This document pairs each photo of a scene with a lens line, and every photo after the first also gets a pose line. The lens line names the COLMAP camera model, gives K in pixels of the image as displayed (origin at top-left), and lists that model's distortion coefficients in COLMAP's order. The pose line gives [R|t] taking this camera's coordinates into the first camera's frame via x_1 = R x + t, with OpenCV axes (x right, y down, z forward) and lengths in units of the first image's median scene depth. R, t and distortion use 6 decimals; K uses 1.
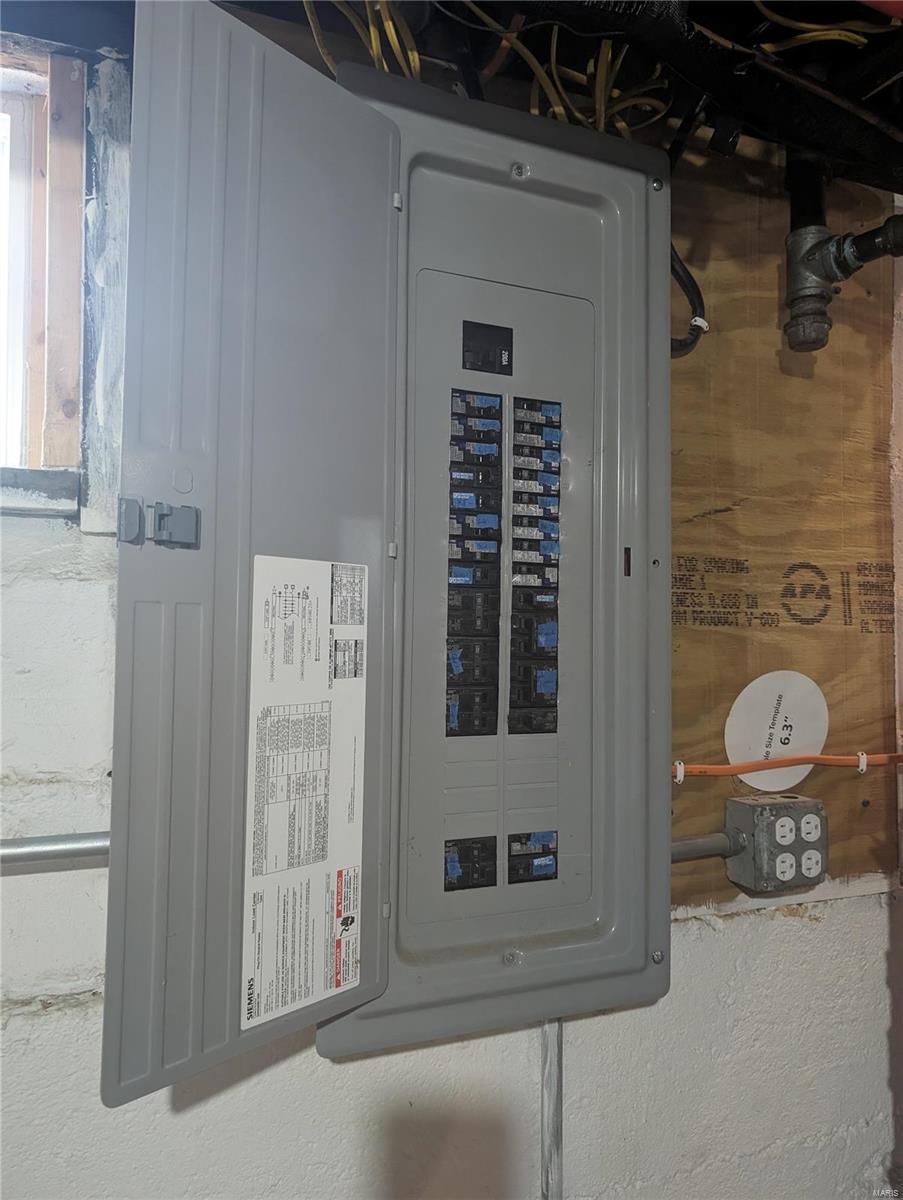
lens RADIAL K [[862.4, 0, 451.8], [0, 862.4, 597.0], [0, 0, 1]] dist [0.018306, -0.011404]
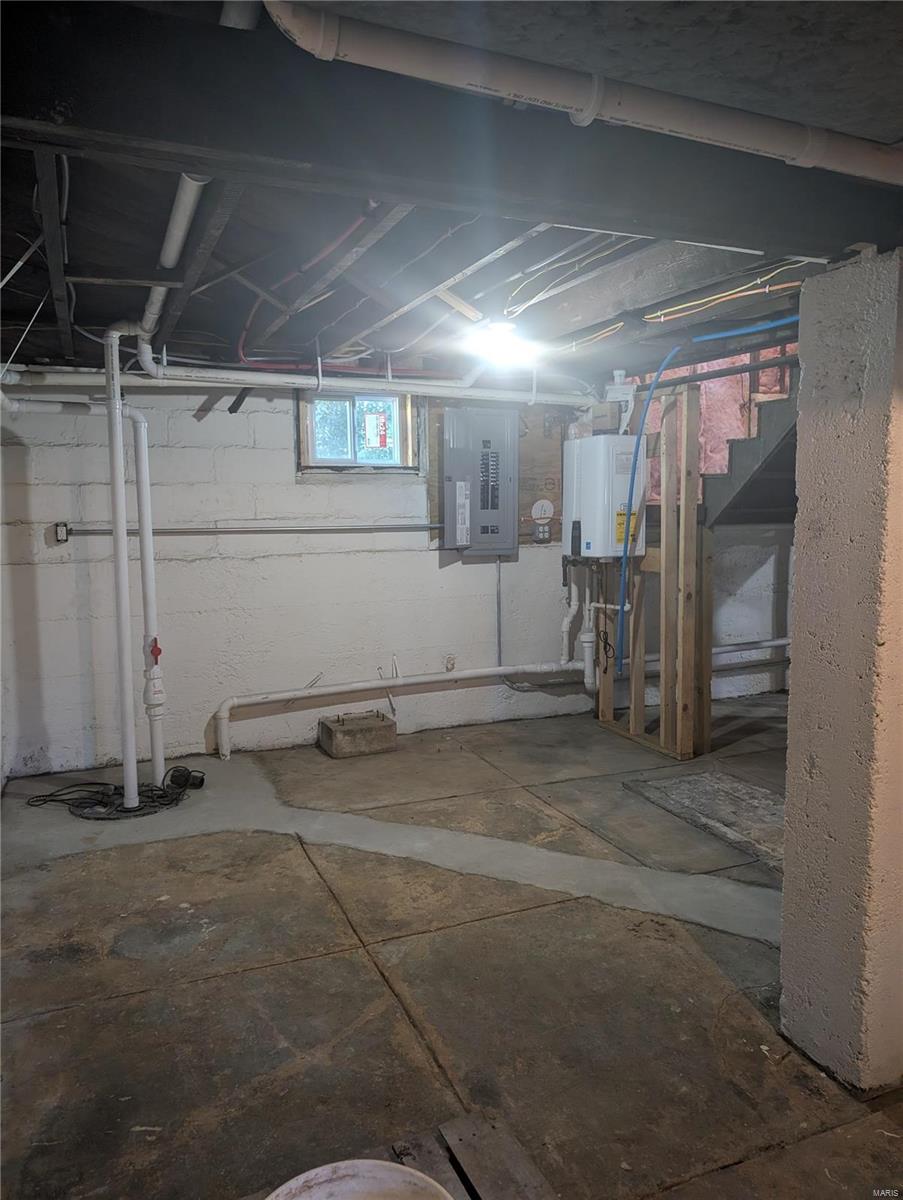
lens RADIAL K [[862.4, 0, 455.8], [0, 862.4, 606.5], [0, 0, 1]] dist [0.018306, -0.011404]
pose [[0.998710, -0.022326, 0.045613, -0.442357], [0.015174, 0.988336, 0.151528, -0.082551], [-0.048464, -0.150640, 0.987400, -4.784518]]
